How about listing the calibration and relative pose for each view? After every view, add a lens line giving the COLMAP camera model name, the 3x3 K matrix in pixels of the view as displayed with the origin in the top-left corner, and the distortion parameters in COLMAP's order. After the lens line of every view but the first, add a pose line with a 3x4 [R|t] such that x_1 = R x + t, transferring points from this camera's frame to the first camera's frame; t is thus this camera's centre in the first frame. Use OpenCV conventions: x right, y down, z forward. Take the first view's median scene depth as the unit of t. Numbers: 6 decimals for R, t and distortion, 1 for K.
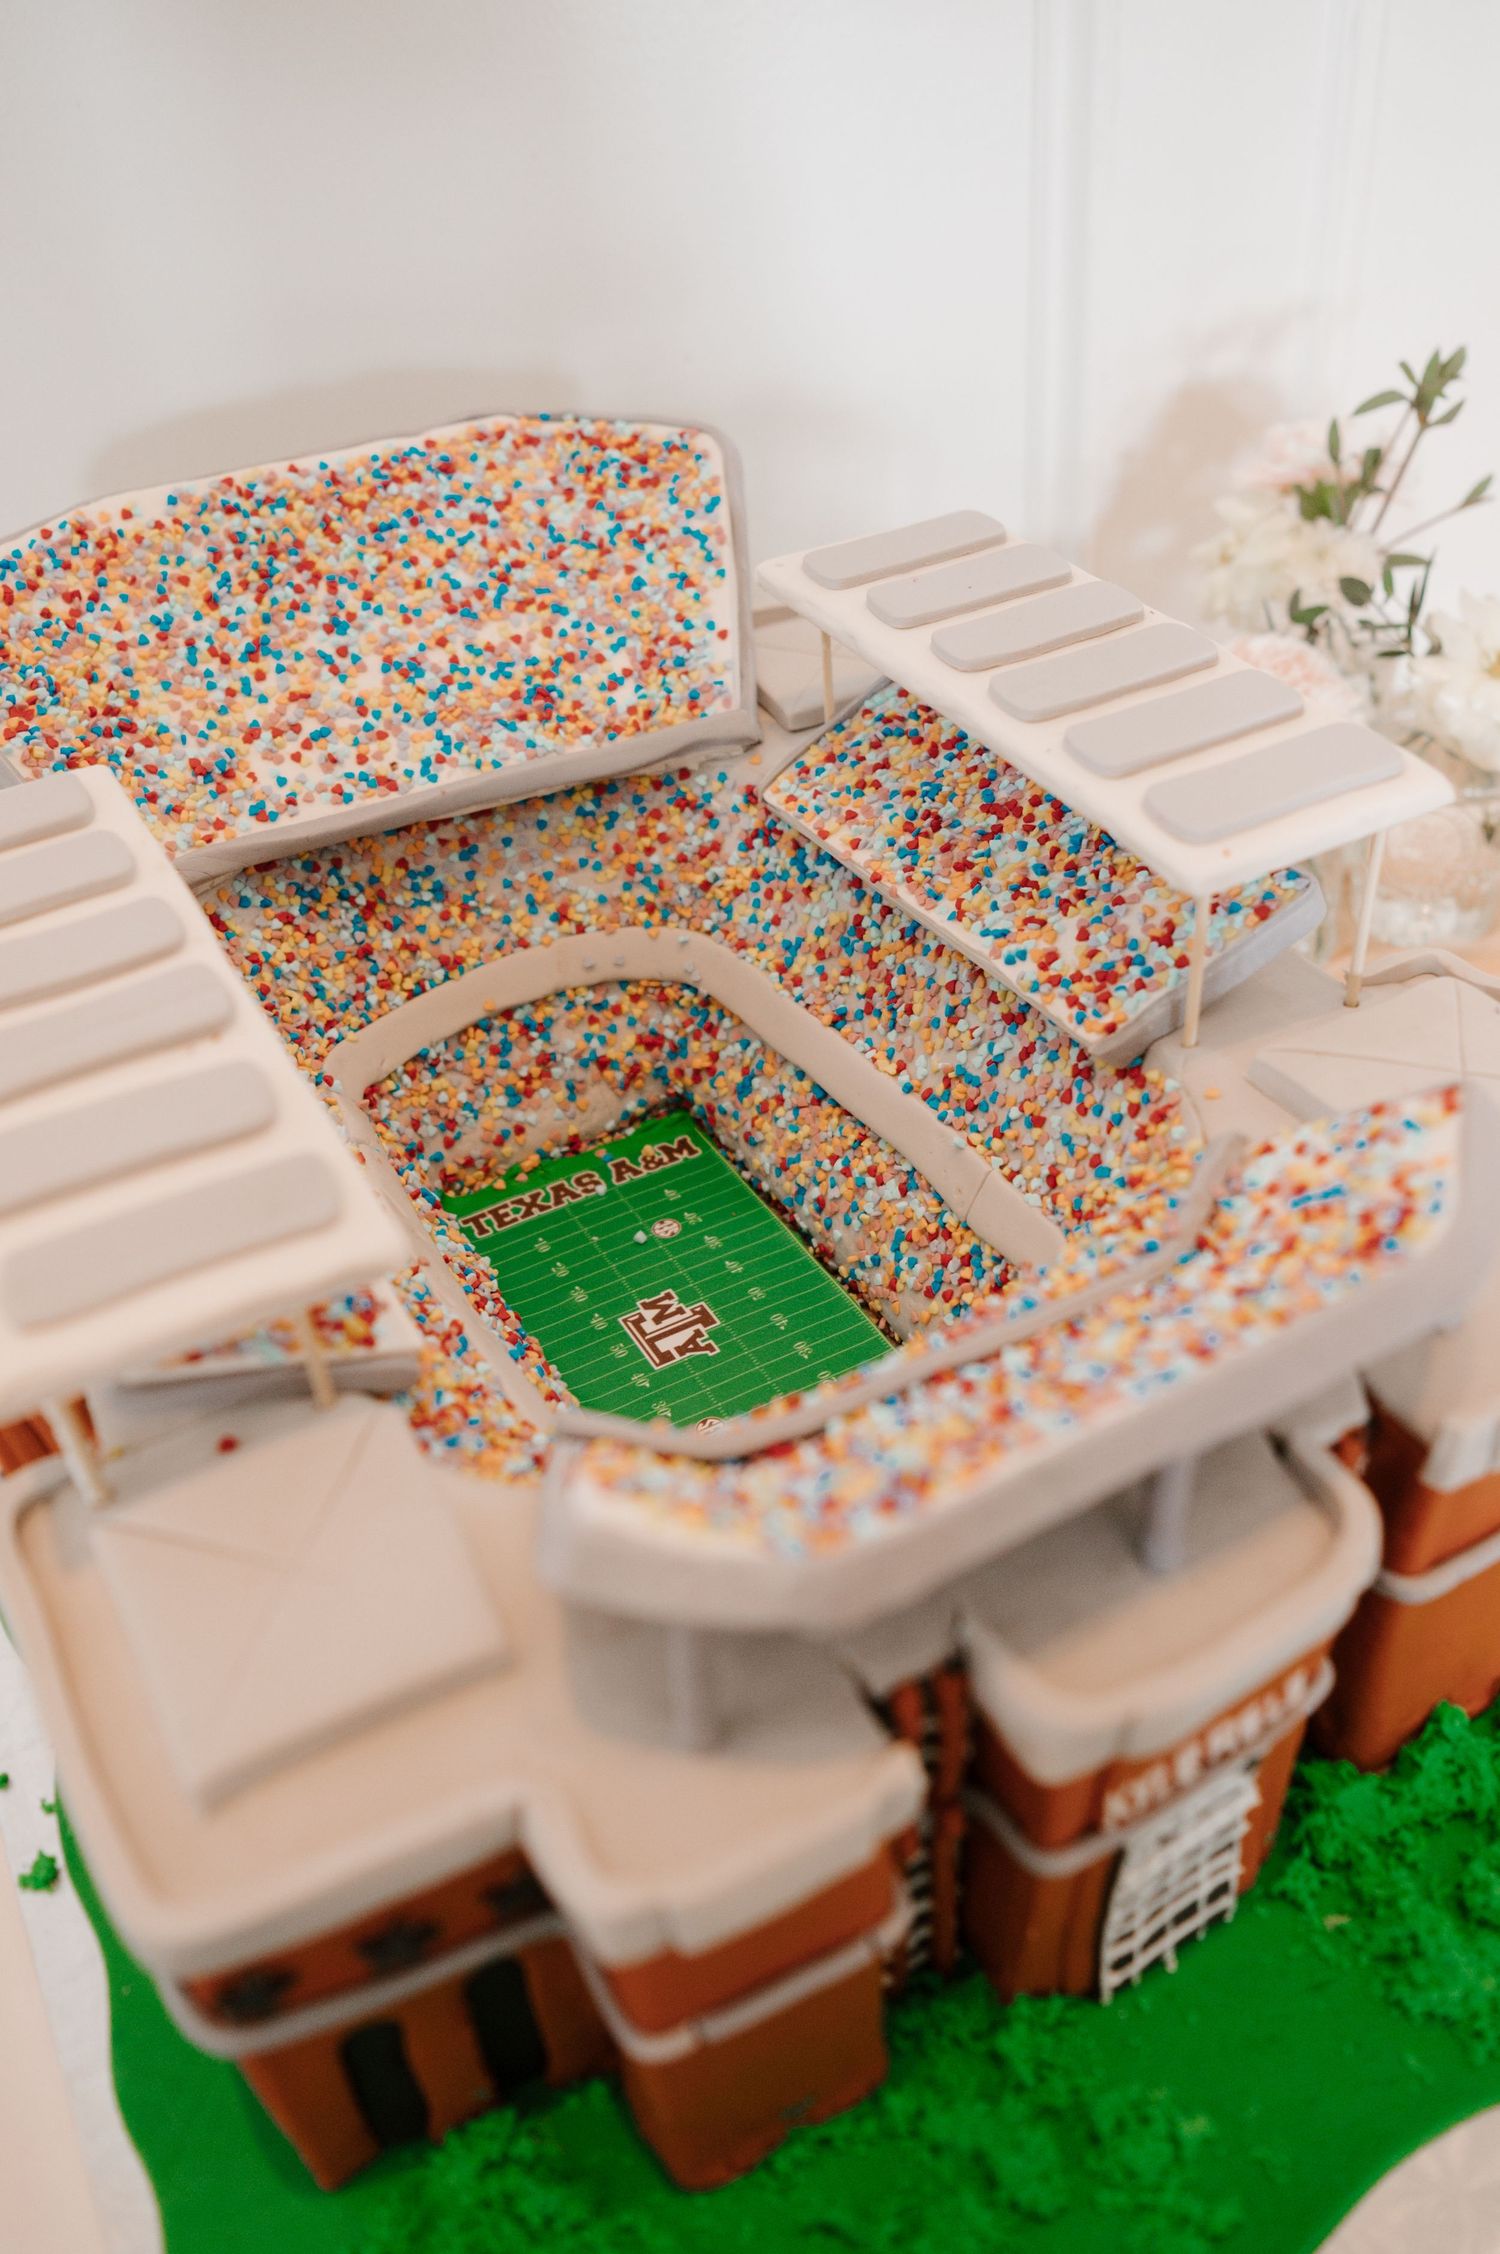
lens RADIAL K [[1955.9, 0, 750.0], [0, 1955.9, 1127.0], [0, 0, 1]] dist [-0.012950, -0.009882]
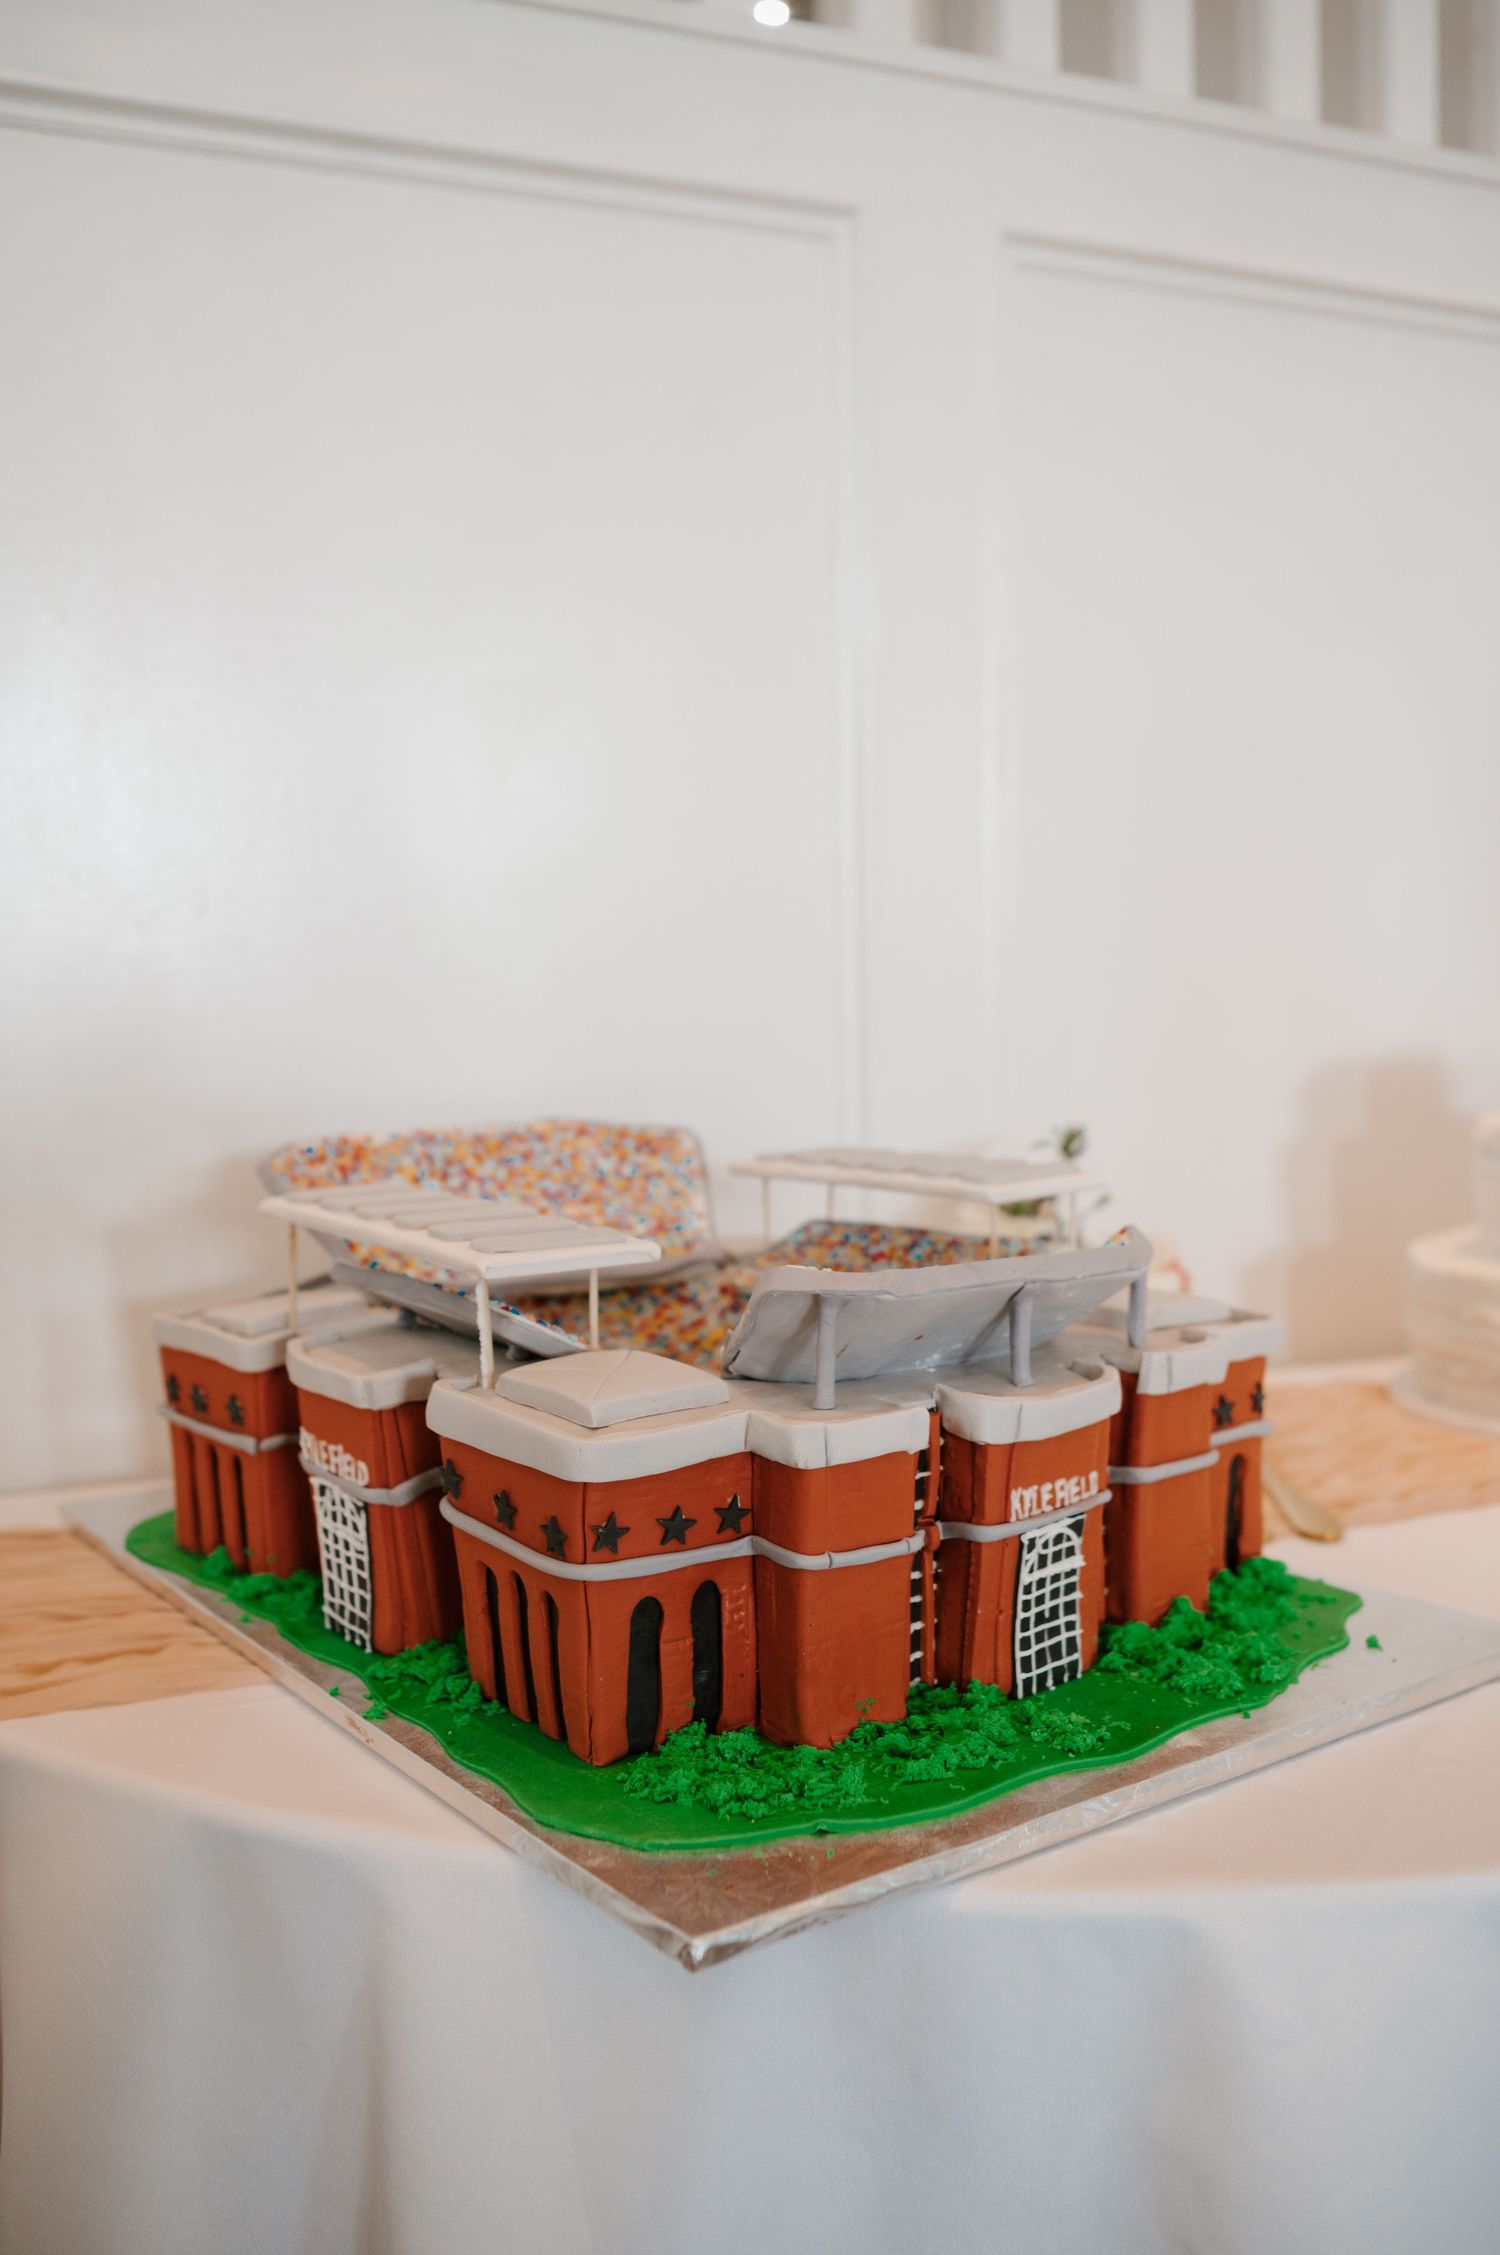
lens RADIAL K [[1875.7, 0, 750.0], [0, 1875.7, 1127.5], [0, 0, 1]] dist [-0.016411, -0.000692]
pose [[0.989146, 0.039290, 0.141586, -0.214266], [0.047003, 0.828346, -0.558242, 0.631344], [-0.139215, 0.558838, 0.817508, -0.436483]]
